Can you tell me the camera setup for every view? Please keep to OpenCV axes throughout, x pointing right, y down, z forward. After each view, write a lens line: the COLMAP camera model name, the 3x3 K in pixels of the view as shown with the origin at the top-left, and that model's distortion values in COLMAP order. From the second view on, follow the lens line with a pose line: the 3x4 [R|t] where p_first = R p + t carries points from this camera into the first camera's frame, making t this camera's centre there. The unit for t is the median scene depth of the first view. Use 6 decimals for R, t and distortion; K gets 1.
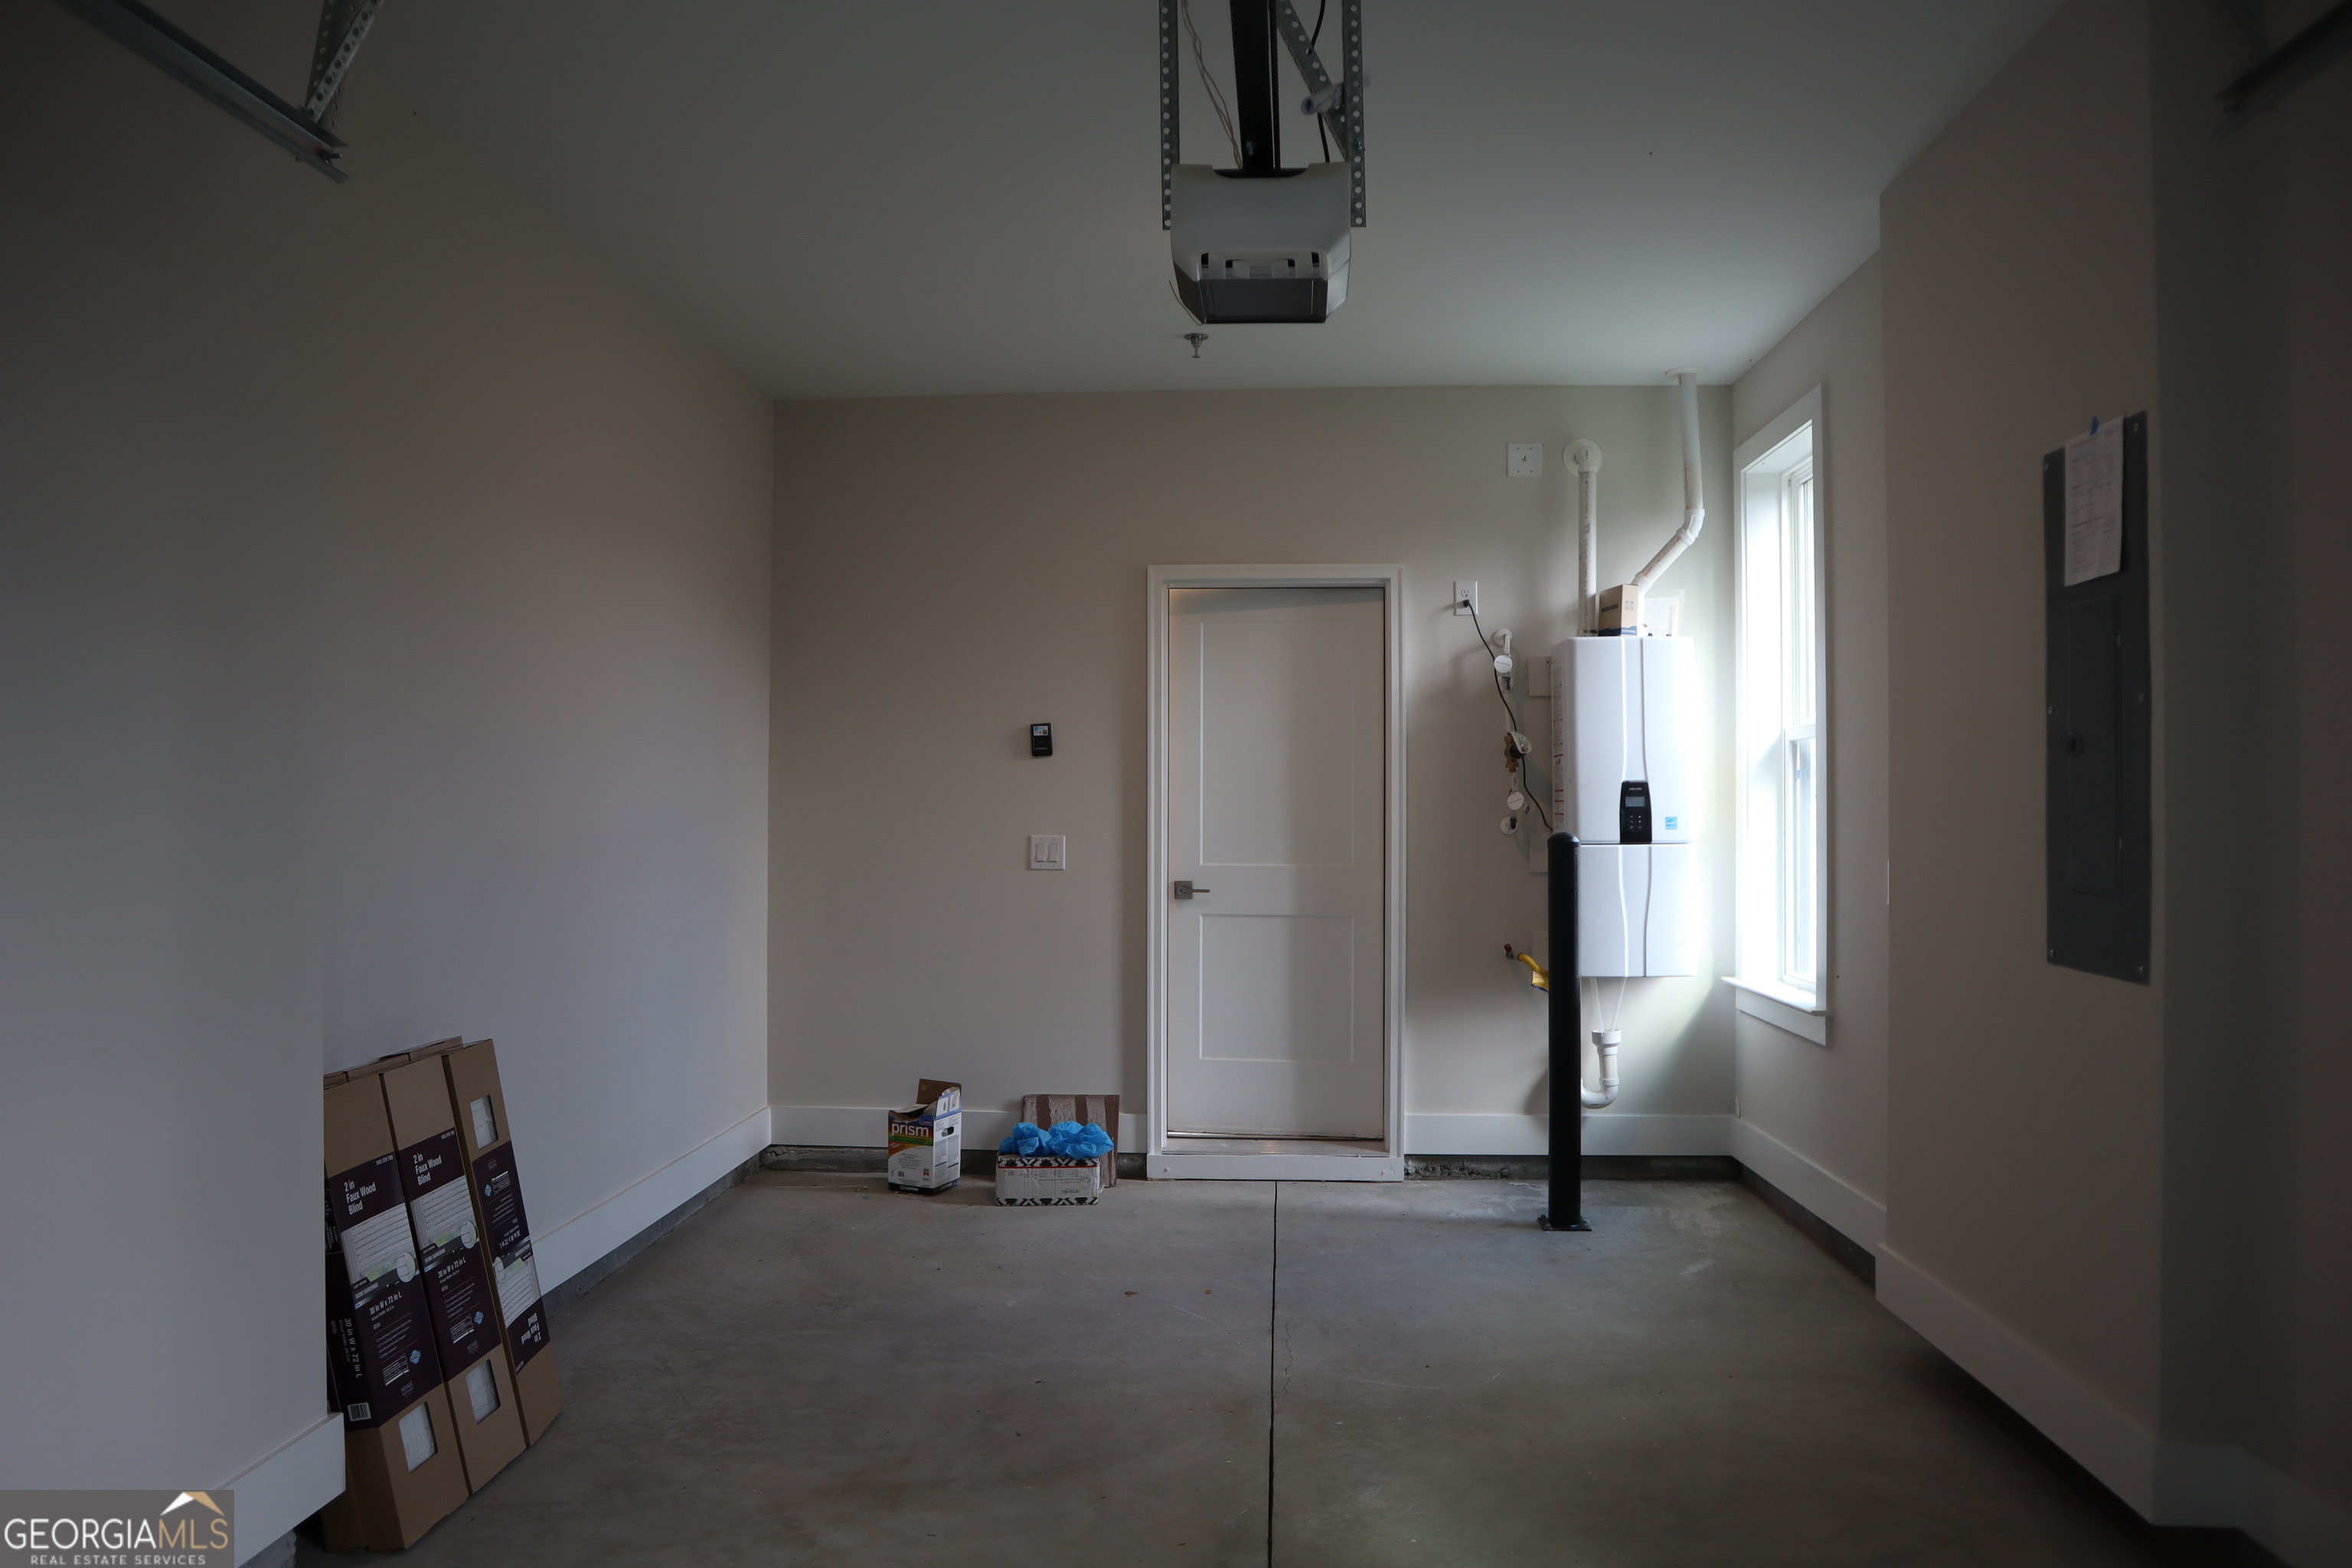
lens RADIAL K [[1635.6, 0, 1176.0], [0, 1635.6, 784.0], [0, 0, 1]] dist [-0.131209, 0.081287]
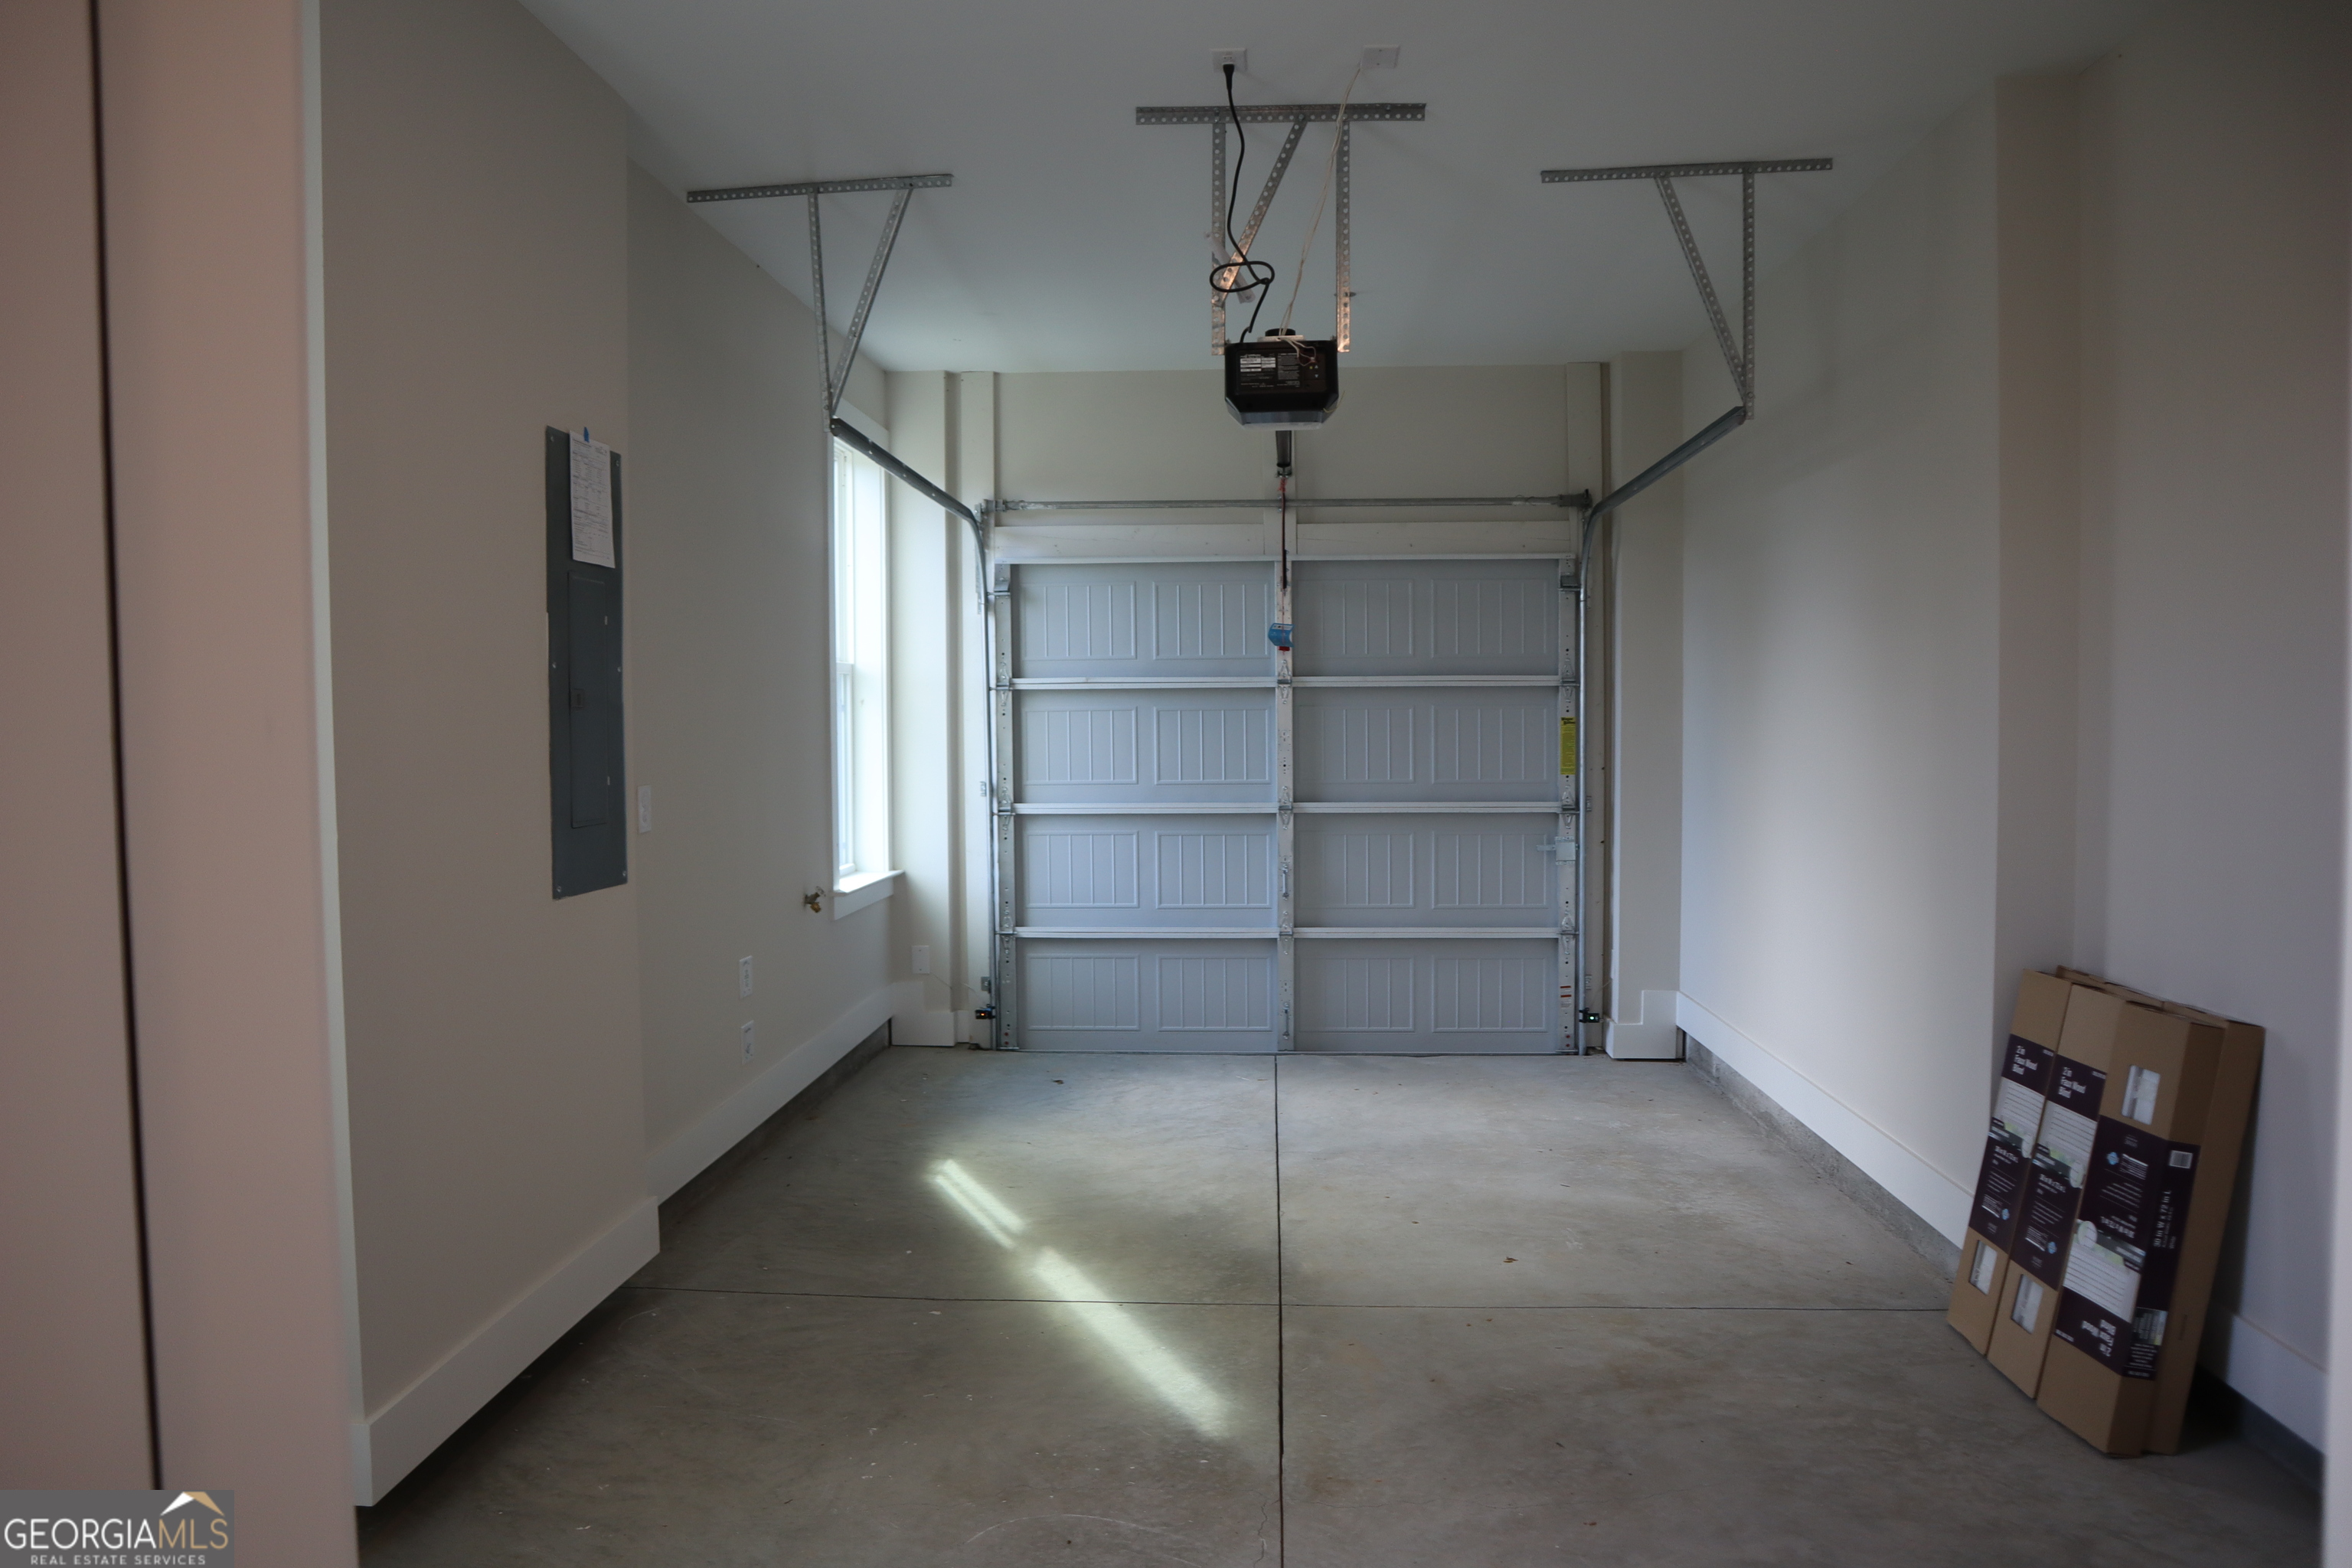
lens RADIAL K [[1635.6, 0, 1176.0], [0, 1635.6, 784.0], [0, 0, 1]] dist [-0.131209, 0.081287]
pose [[-0.999959, 0.007390, -0.005262, 0.133087], [0.007237, 0.999569, 0.028462, 0.005943], [0.005470, 0.028423, -0.999581, 2.093432]]
